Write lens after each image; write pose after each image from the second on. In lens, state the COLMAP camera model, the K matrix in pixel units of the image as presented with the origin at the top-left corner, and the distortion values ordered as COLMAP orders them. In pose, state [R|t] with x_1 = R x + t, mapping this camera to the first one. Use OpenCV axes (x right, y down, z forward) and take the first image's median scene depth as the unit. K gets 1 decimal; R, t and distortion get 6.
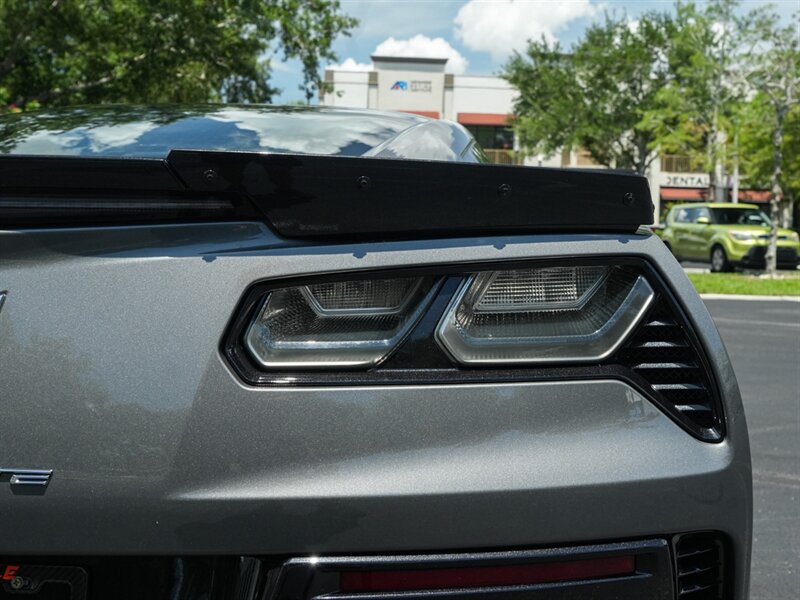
lens RADIAL K [[1026.8, 0, 418.3], [0, 1026.8, 274.6], [0, 0, 1]] dist [-0.007219, 0.001968]
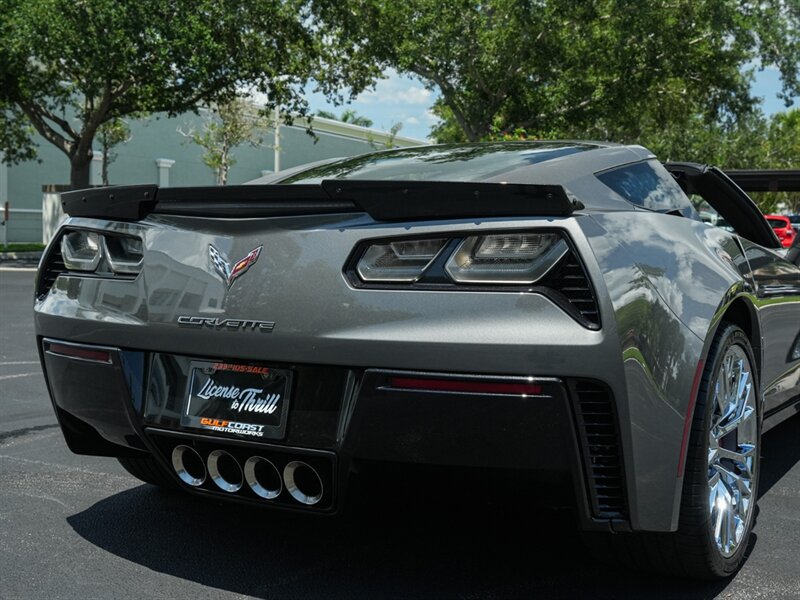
lens RADIAL K [[1036.4, 0, 408.4], [0, 1036.4, 285.5], [0, 0, 1]] dist [0.026159, -0.047113]
pose [[0.880722, 0.014051, -0.473425, 0.029577], [-0.016075, 0.999871, -0.000228, 0.003080], [0.473360, 0.007812, 0.880834, -0.026531]]
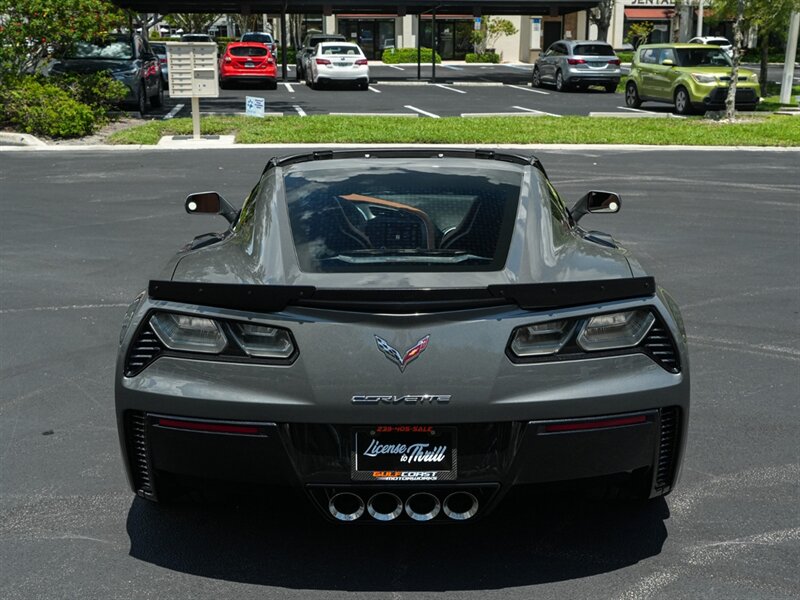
lens RADIAL K [[1048.0, 0, 401.4], [0, 1048.0, 315.3], [0, 0, 1]] dist [-0.006939, 0.015254]
pose [[0.999350, -0.026631, 0.024303, -0.016652], [0.020946, 0.977514, 0.209826, -0.019497], [-0.029345, -0.209181, 0.977437, -0.054921]]
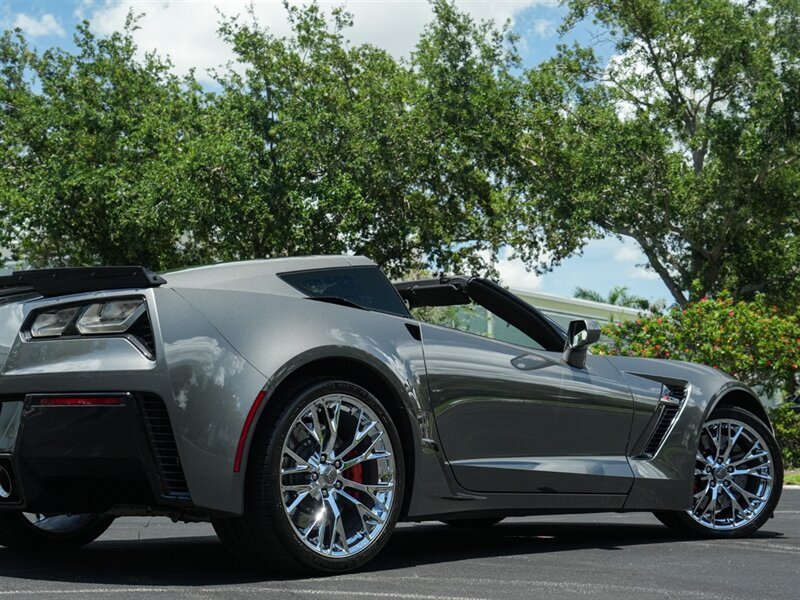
lens RADIAL K [[1407.4, 0, 402.0], [0, 1407.4, 280.7], [0, 0, 1]] dist [-0.020011, -0.034656]
pose [[0.749798, -0.096746, -0.654555, 0.111127], [-0.021954, 0.985070, -0.170747, 0.019820], [0.661302, 0.142396, 0.736480, -0.045936]]
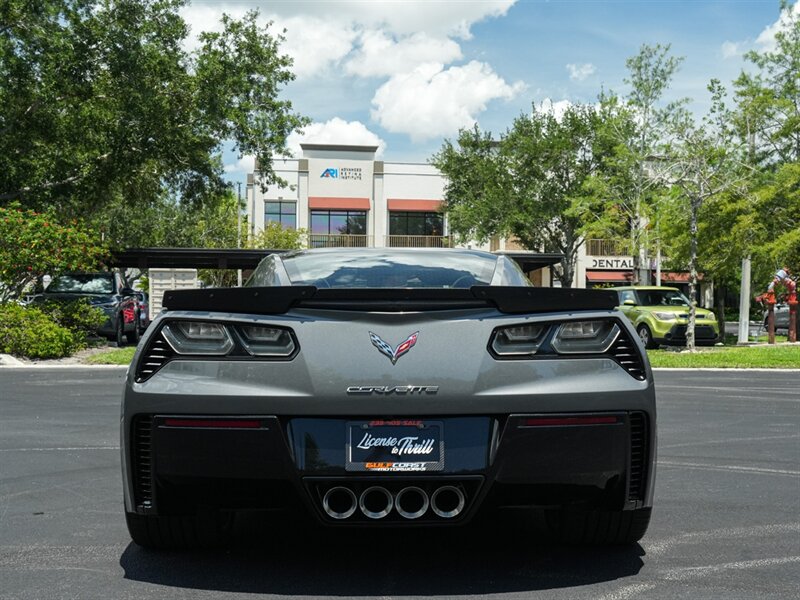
lens RADIAL K [[1059.0, 0, 418.5], [0, 1059.0, 332.9], [0, 0, 1]] dist [0.001689, -0.085505]
pose [[0.997074, -0.016991, 0.074533, -0.019488], [0.018969, 0.999484, -0.025914, 0.003202], [-0.074054, 0.027252, 0.996882, -0.067263]]
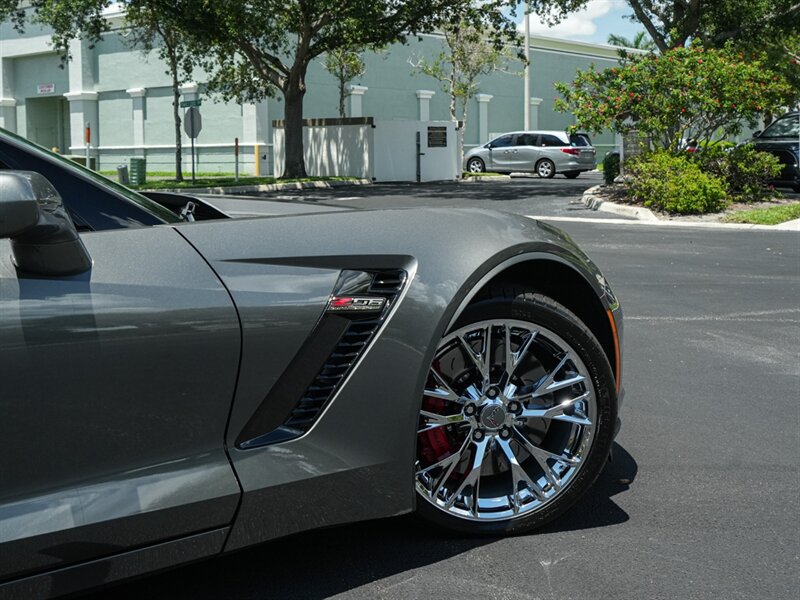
lens RADIAL K [[1001.3, 0, 441.4], [0, 1001.3, 241.3], [0, 0, 1]] dist [-0.016508, 0.044369]
pose [[0.714250, 0.030908, -0.699208, 0.062828], [-0.008616, 0.999337, 0.035373, -0.003513], [0.699838, -0.019241, 0.714042, 0.074883]]
